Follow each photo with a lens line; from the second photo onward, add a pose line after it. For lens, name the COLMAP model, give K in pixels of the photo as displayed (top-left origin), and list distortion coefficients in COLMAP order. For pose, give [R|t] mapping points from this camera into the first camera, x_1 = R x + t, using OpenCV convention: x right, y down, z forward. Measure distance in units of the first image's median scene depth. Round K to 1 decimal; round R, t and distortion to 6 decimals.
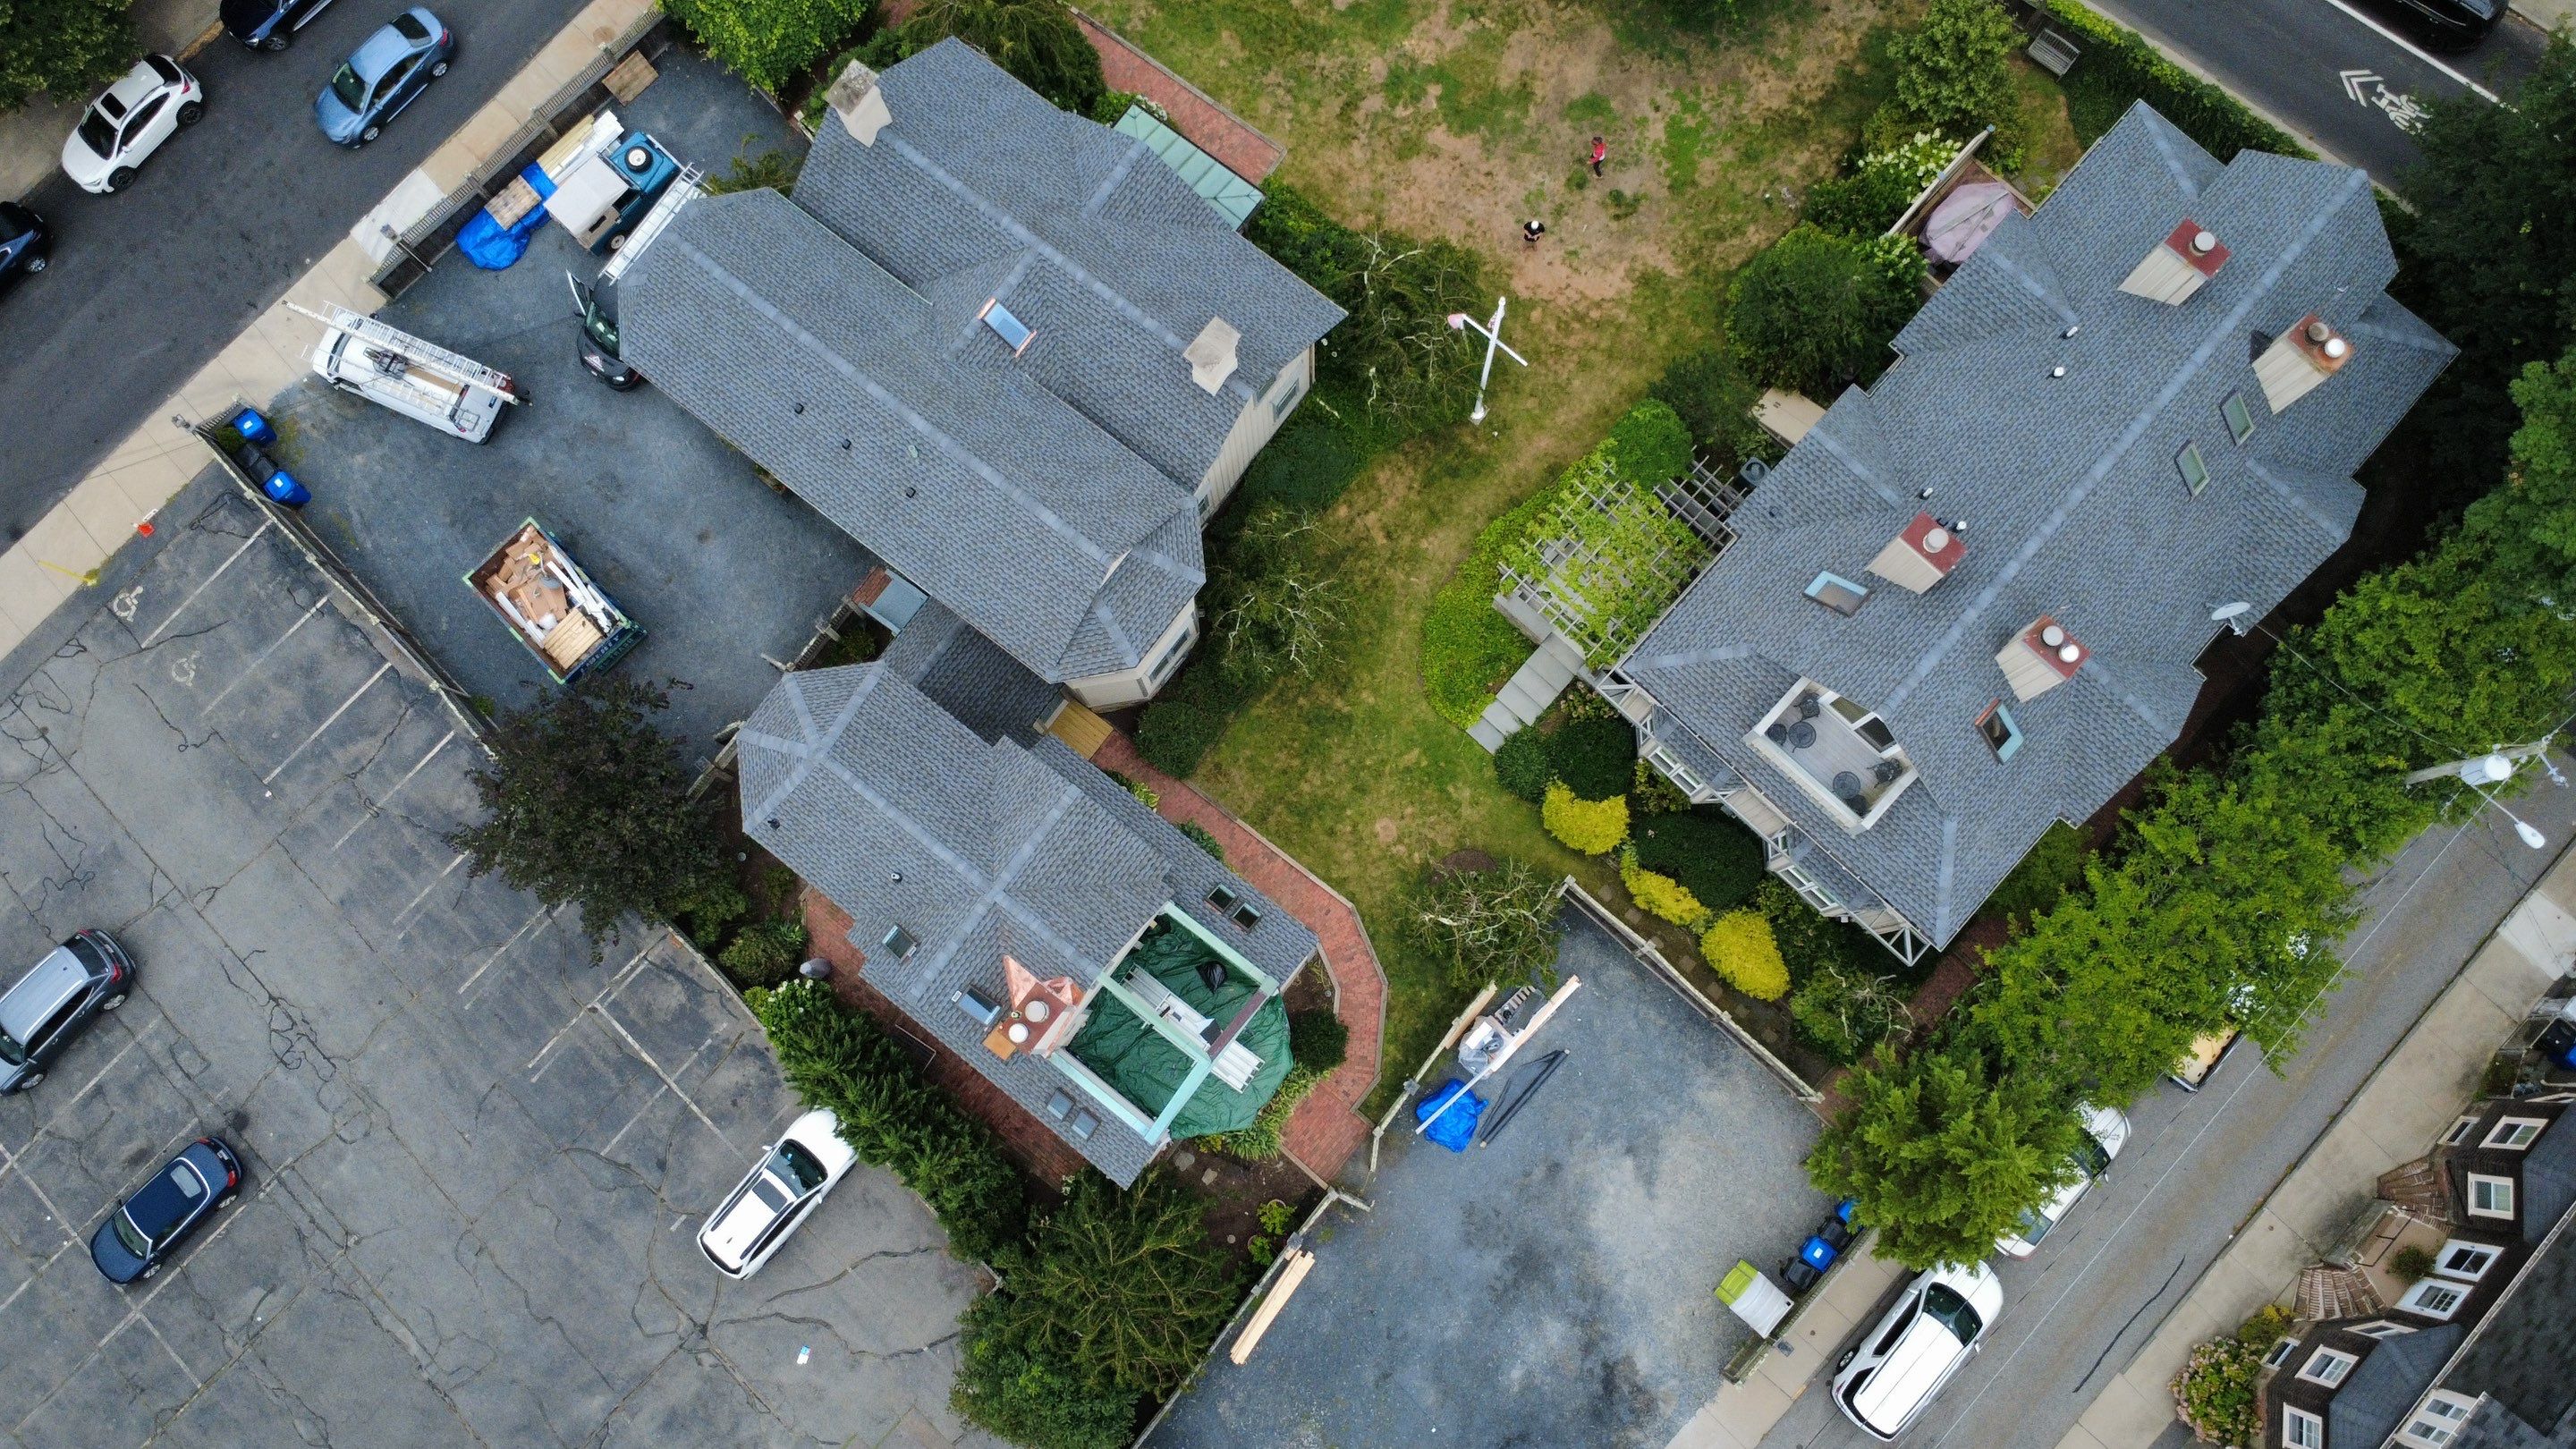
lens RADIAL K [[1877.1, 0, 1289.5], [0, 1877.1, 725.4], [0, 0, 1]] dist [-0.001620, 0.005070]
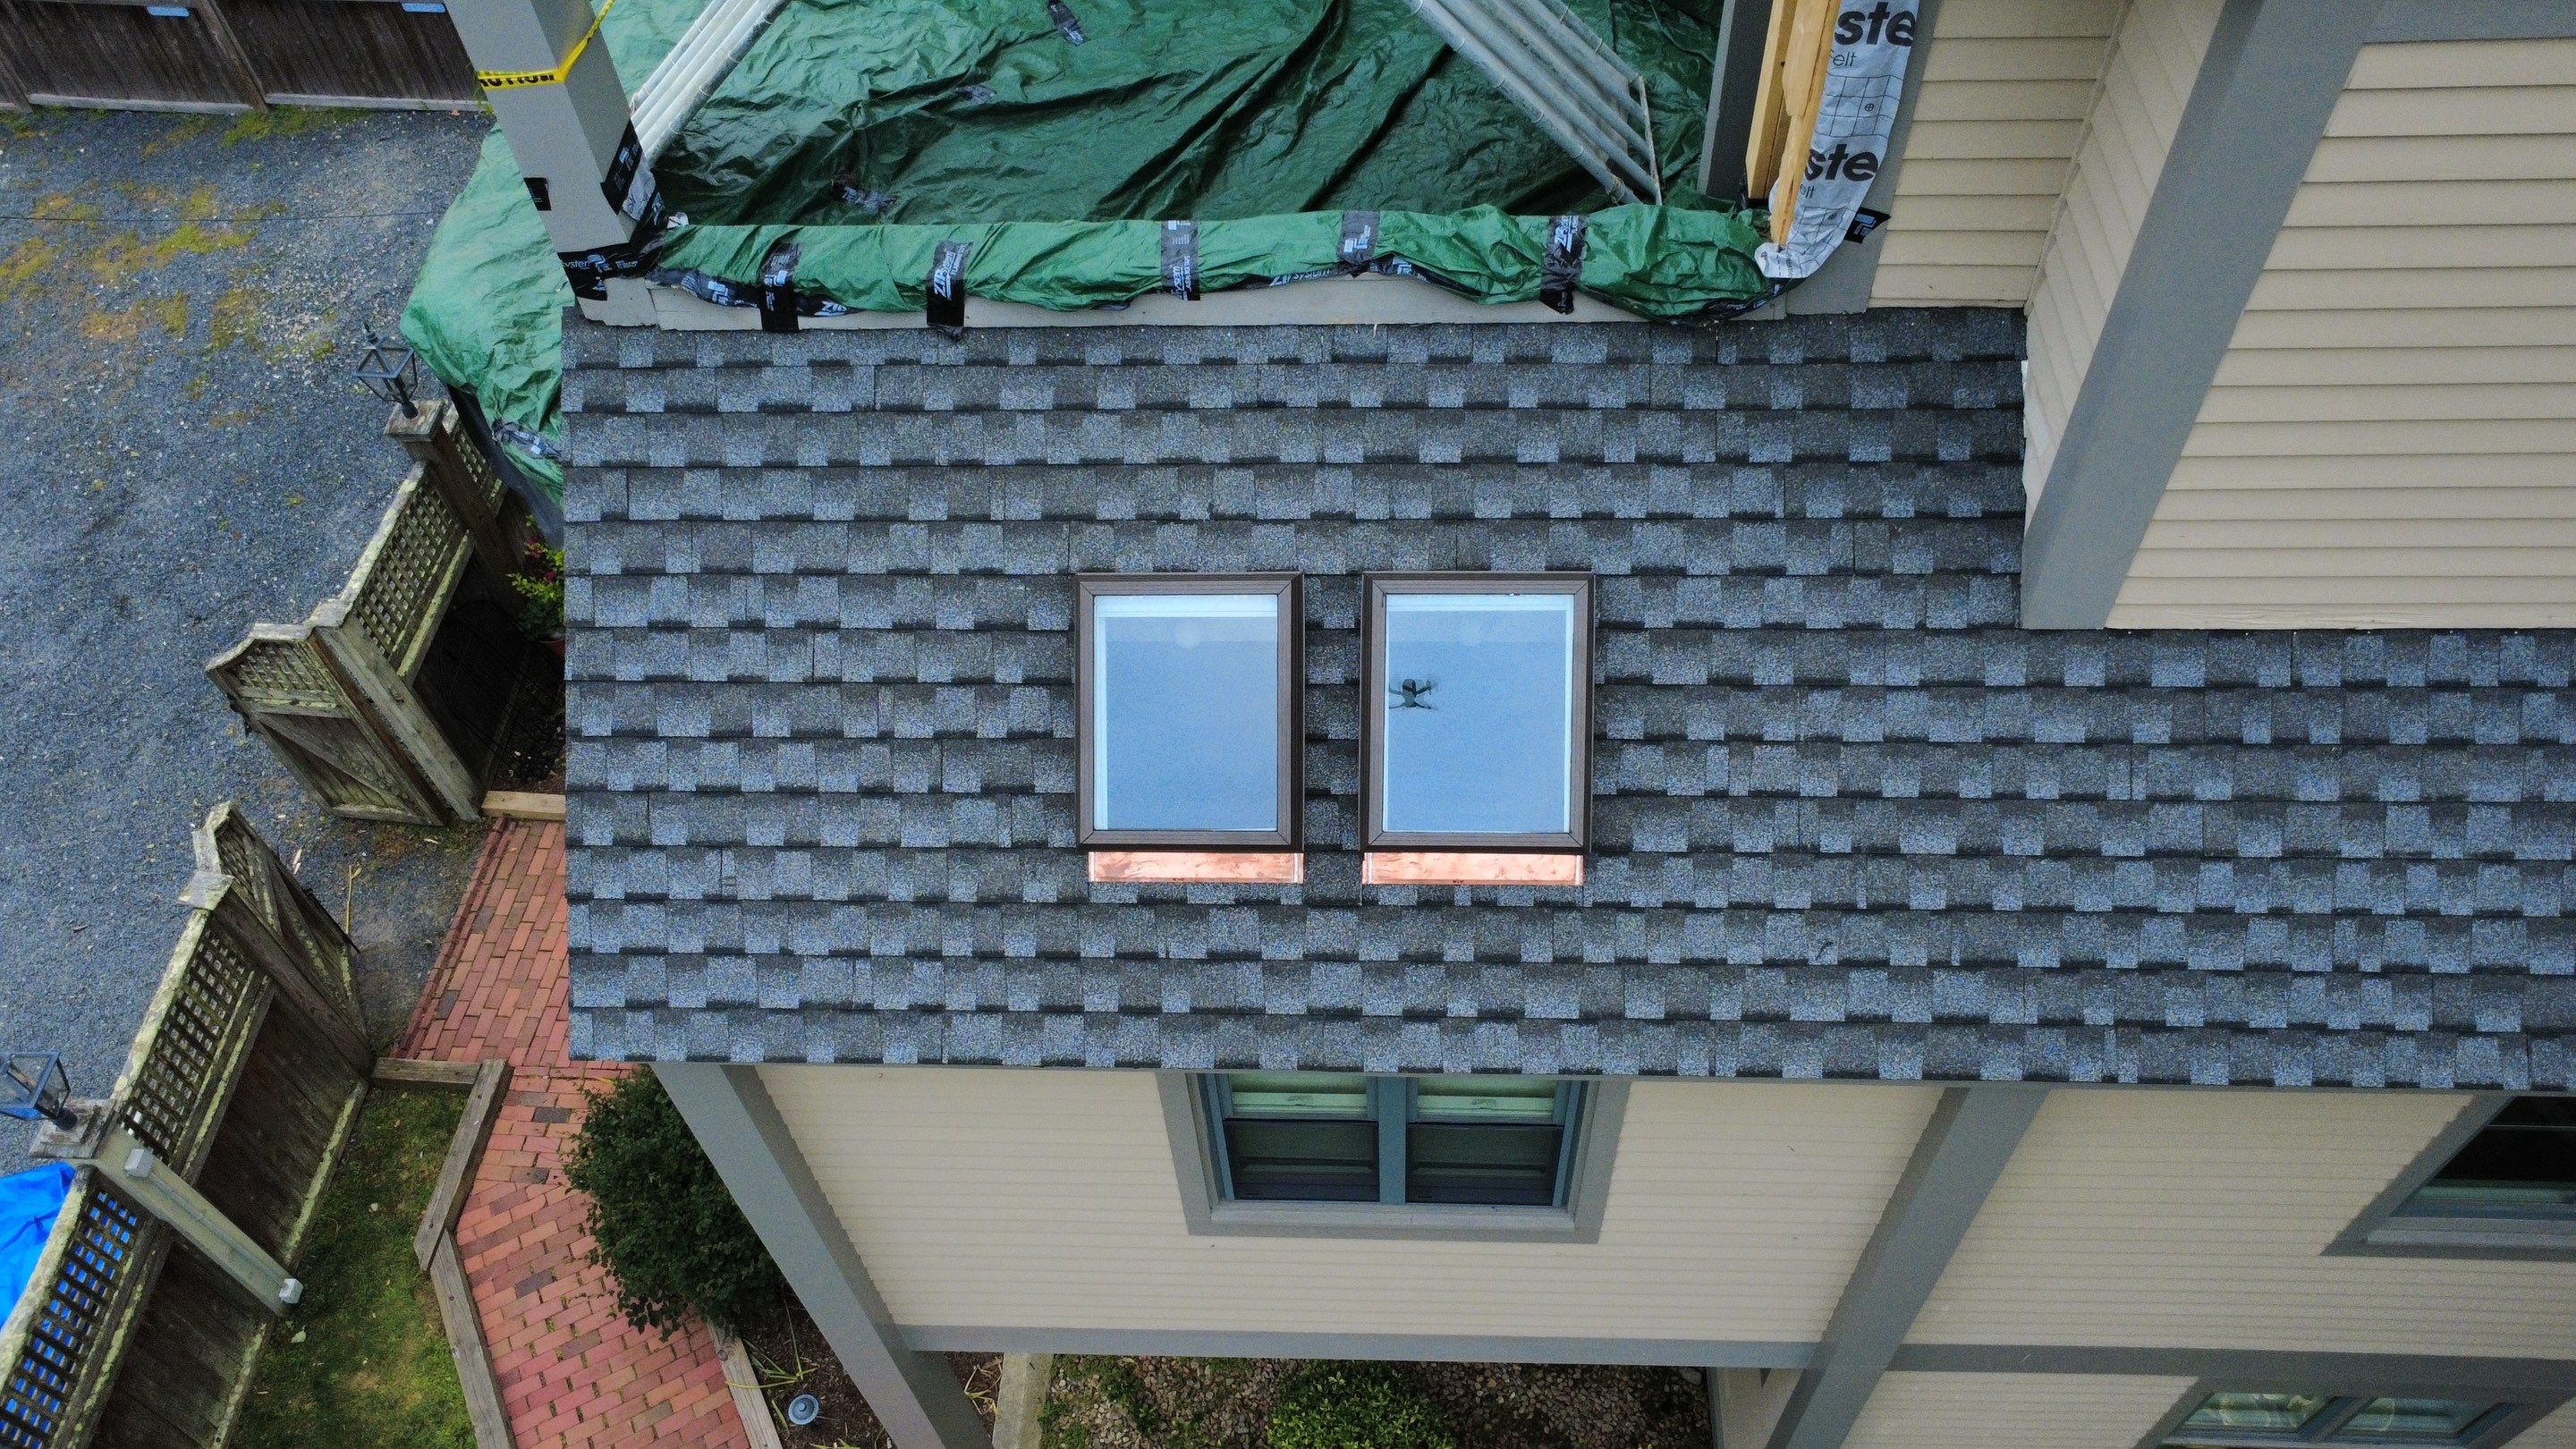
lens RADIAL K [[1877.1, 0, 1292.3], [0, 1877.1, 723.6], [0, 0, 1]] dist [-0.001620, 0.005070]
pose [[-0.813434, 0.490855, -0.312069, 0.005503], [-0.558071, -0.507379, 0.656600, 0.023833], [0.163958, 0.708257, 0.686651, 0.847368]]
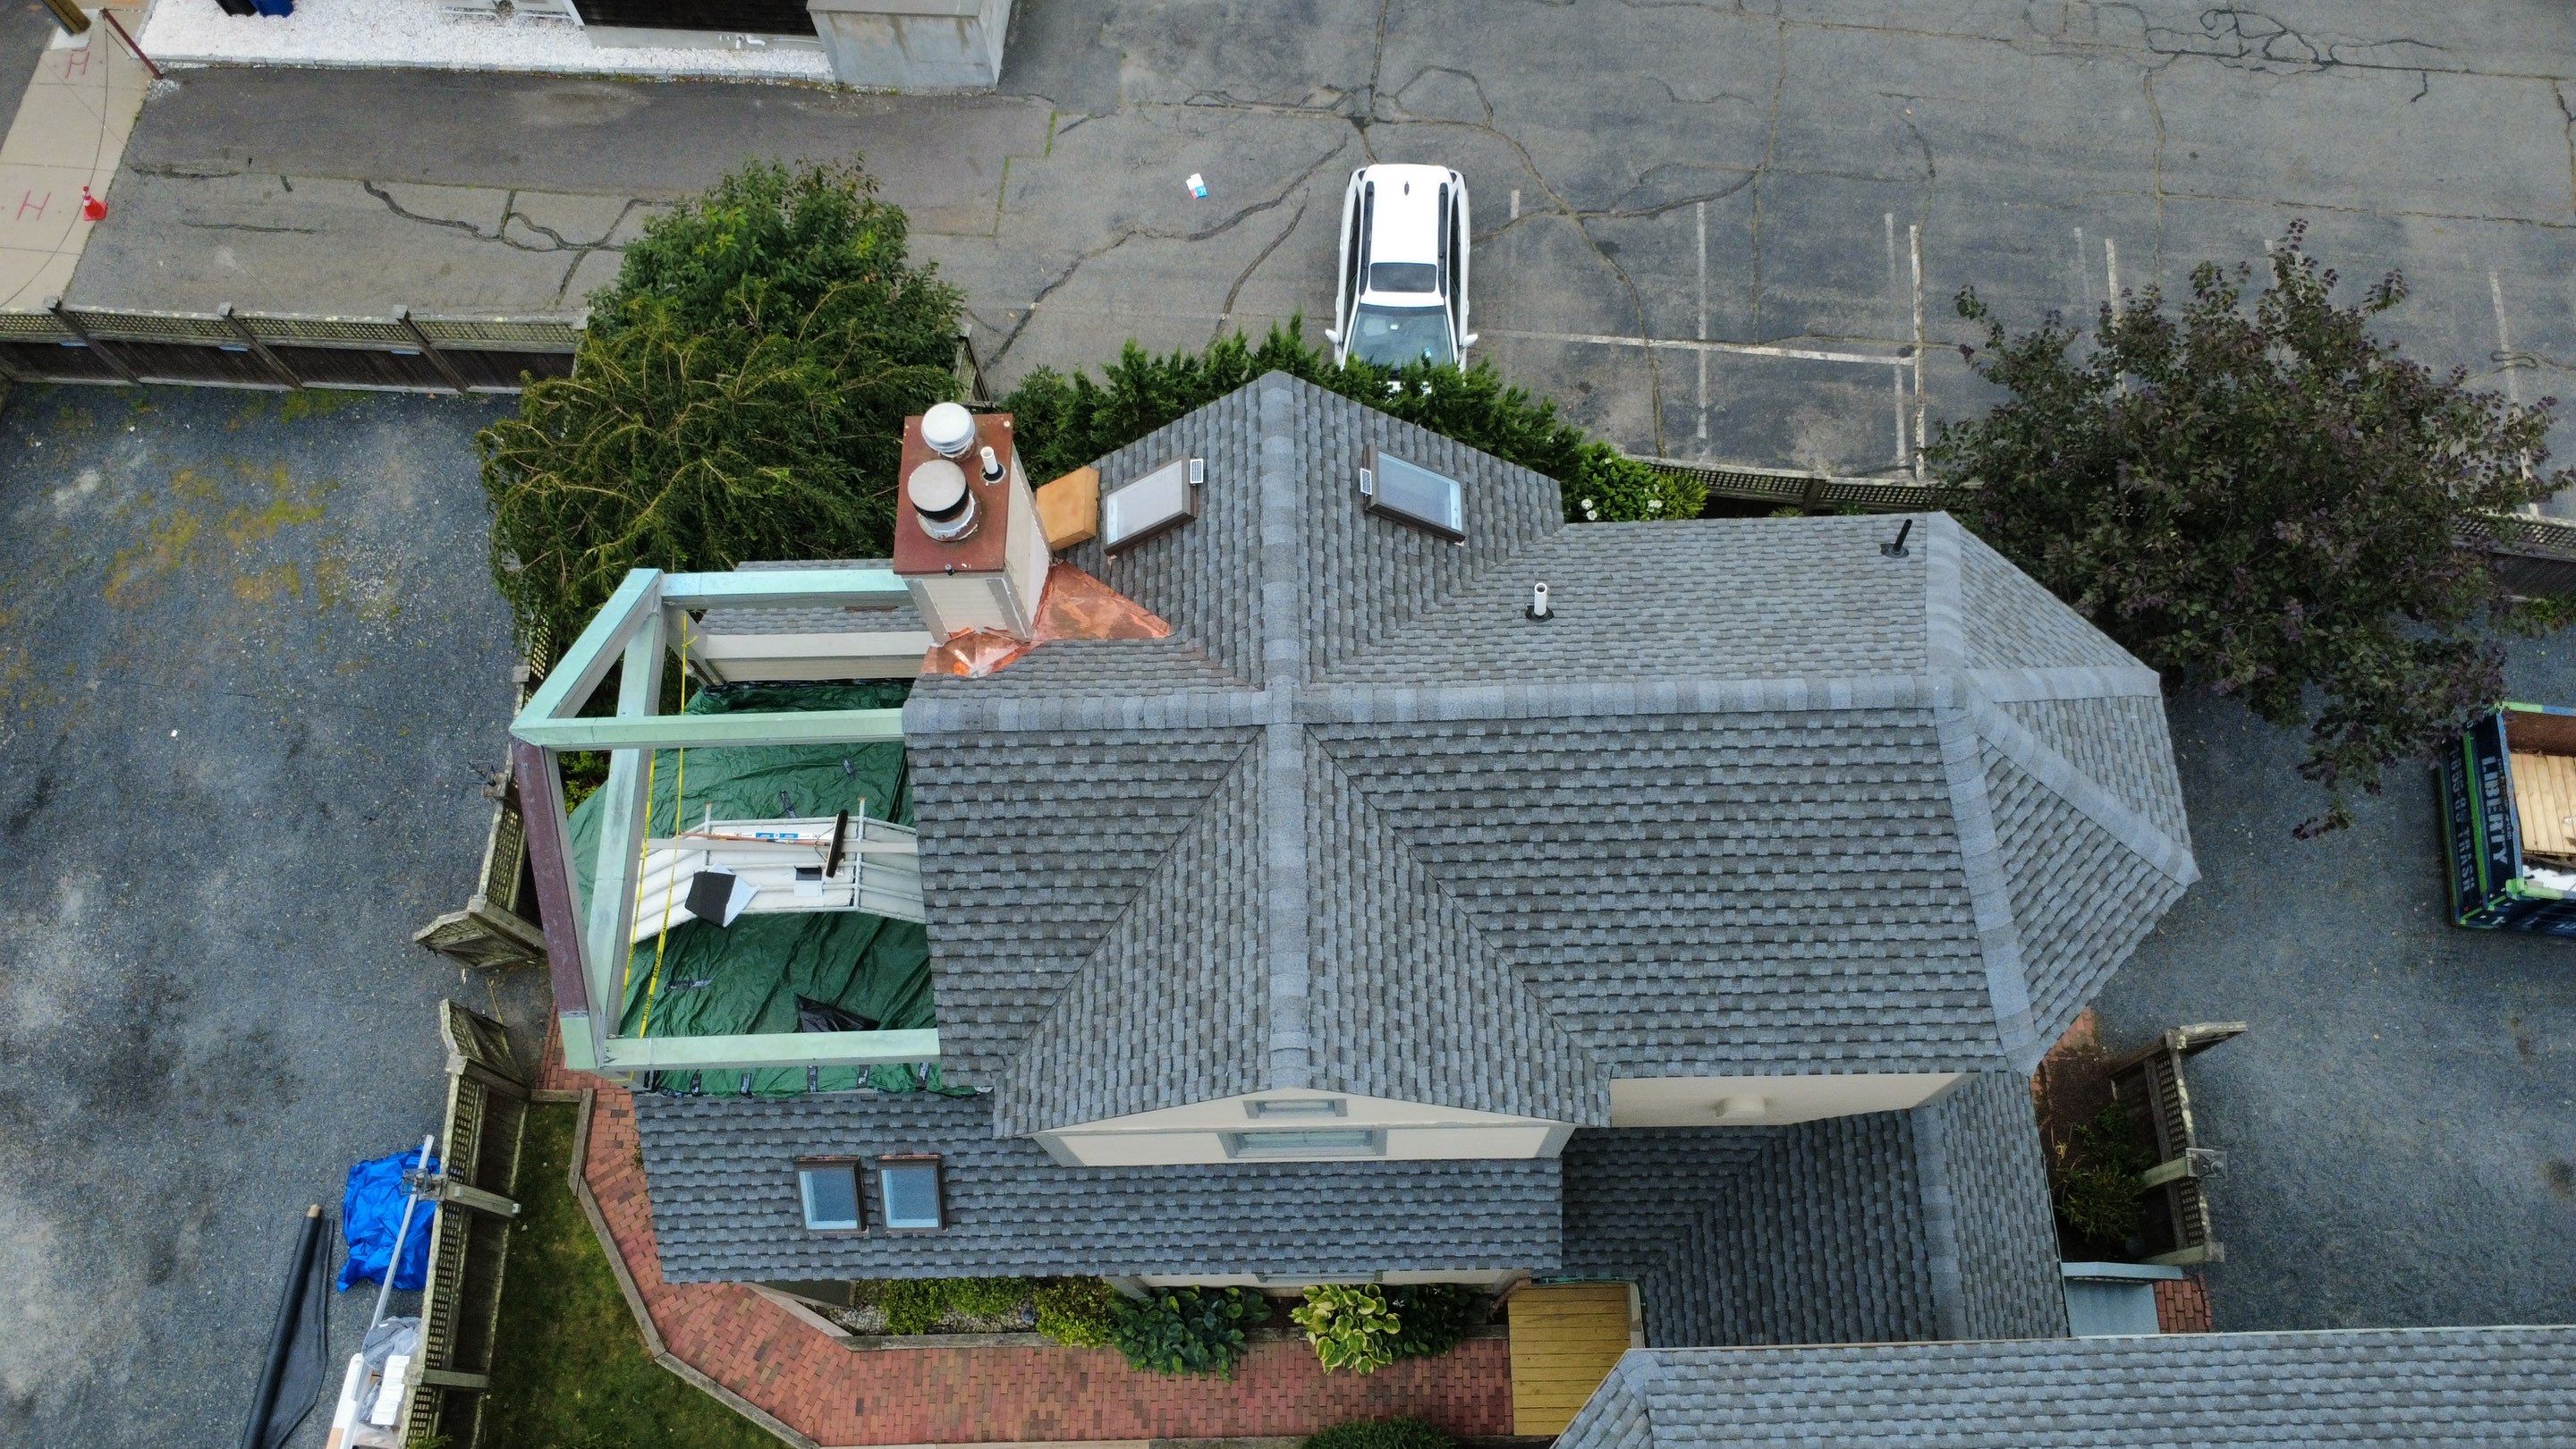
lens RADIAL K [[1877.1, 0, 1290.9], [0, 1877.1, 731.4], [0, 0, 1]] dist [-0.001620, 0.005070]
pose [[-0.782157, 0.598426, -0.173540, -0.079765], [-0.600867, -0.650721, 0.464242, -0.064857], [0.164889, 0.467385, 0.868541, 0.584521]]
